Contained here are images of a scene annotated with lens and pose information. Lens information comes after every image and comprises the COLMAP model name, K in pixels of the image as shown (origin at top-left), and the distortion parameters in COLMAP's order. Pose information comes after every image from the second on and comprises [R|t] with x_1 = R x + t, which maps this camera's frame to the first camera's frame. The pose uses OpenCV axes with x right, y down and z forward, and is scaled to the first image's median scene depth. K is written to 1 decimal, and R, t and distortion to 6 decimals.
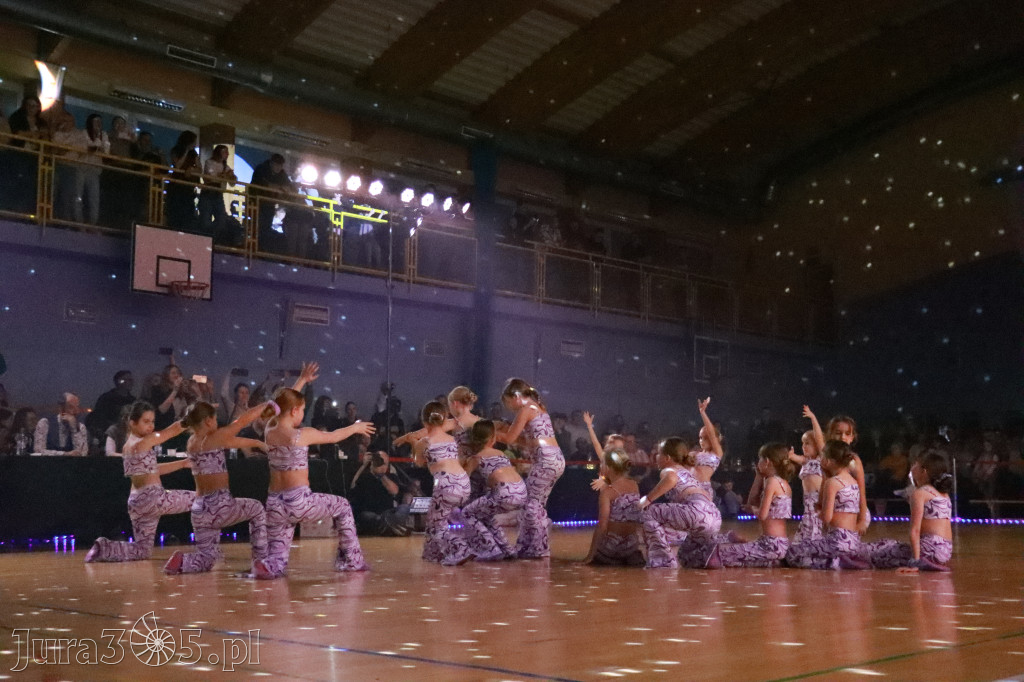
lens RADIAL K [[1252.3, 0, 511.0], [0, 1252.3, 346.4], [0, 0, 1]] dist [-0.044705, 0.360115]
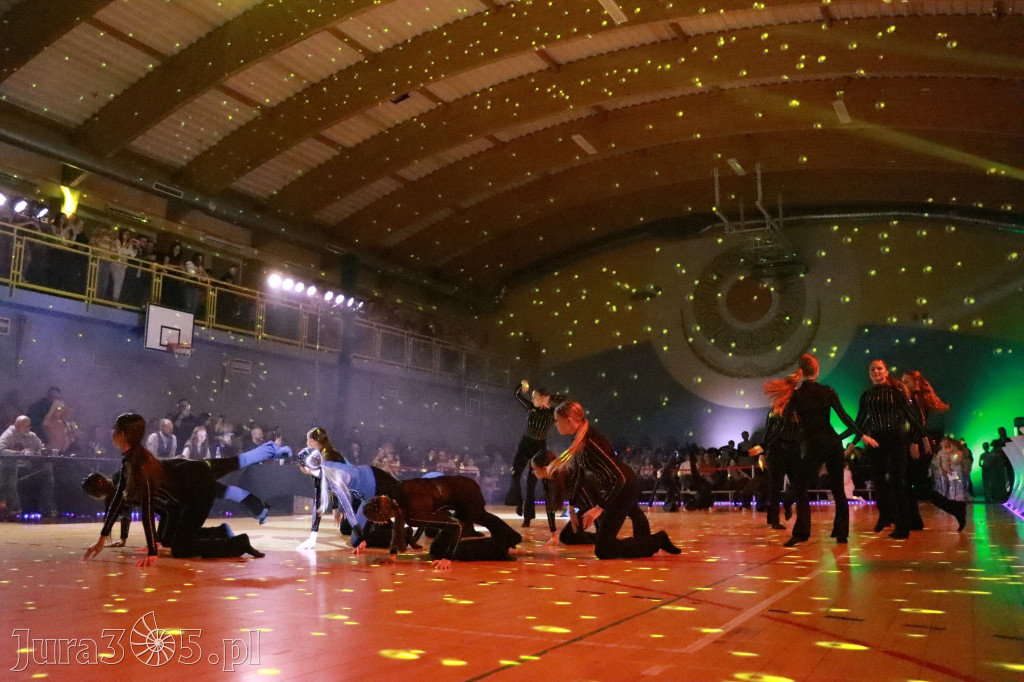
lens RADIAL K [[908.8, 0, 515.9], [0, 908.8, 340.3], [0, 0, 1]] dist [-0.175686, 0.198328]
pose [[0.959377, 0.048869, 0.277864, -0.143634], [-0.035596, 0.997980, -0.052614, -0.011365], [-0.279874, 0.040586, 0.959179, -0.129500]]
